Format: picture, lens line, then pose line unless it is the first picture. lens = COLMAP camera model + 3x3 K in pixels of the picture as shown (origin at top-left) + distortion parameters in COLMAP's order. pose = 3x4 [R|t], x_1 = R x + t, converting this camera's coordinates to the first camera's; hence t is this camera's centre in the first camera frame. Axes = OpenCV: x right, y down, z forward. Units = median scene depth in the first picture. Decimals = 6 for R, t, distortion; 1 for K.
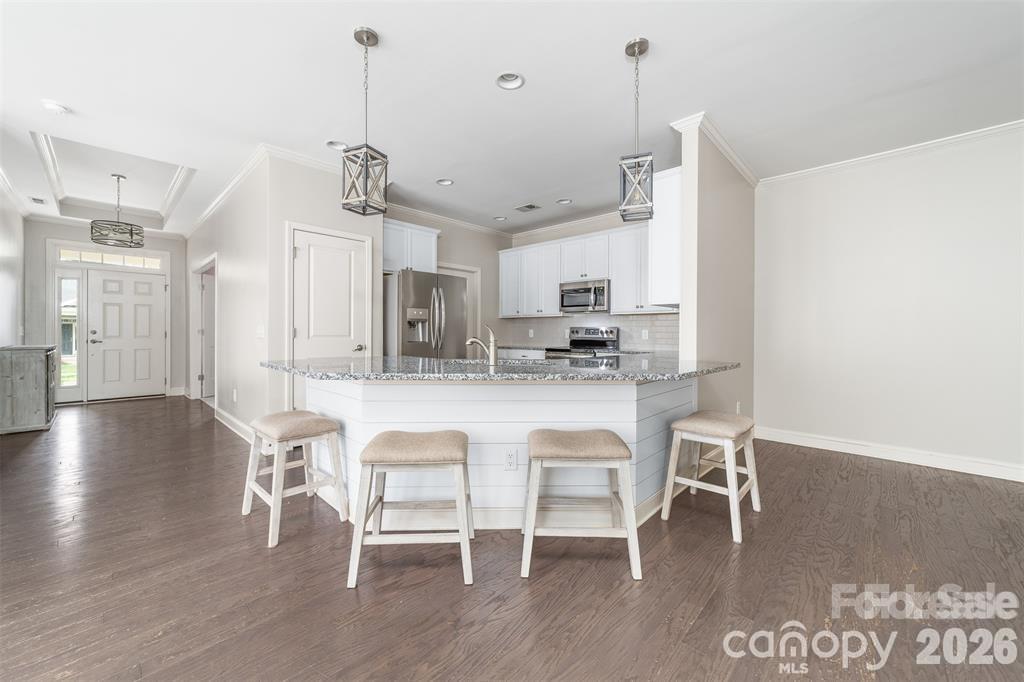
lens RADIAL K [[395.2, 0, 504.5], [0, 395.2, 333.6], [0, 0, 1]] dist [-0.010269, 0.000032]
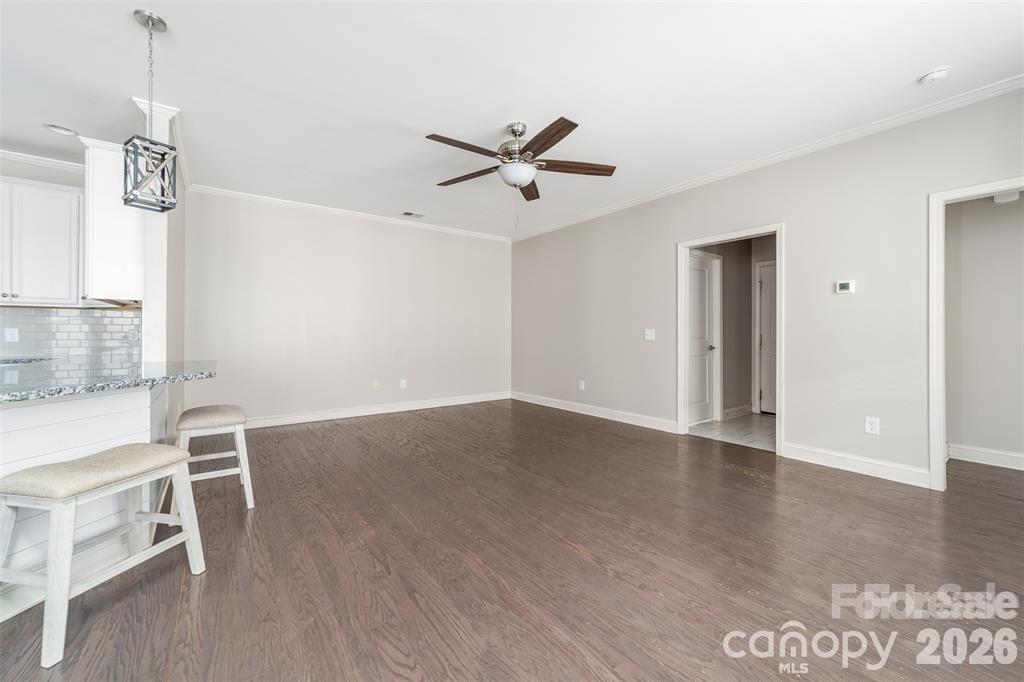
lens RADIAL K [[395.2, 0, 504.5], [0, 395.2, 333.6], [0, 0, 1]] dist [-0.010269, 0.000032]
pose [[0.172728, -0.006881, 0.984945, -0.167376], [0.004551, 0.999970, 0.006188, -0.000906], [-0.984959, 0.003414, 0.172755, 0.012572]]
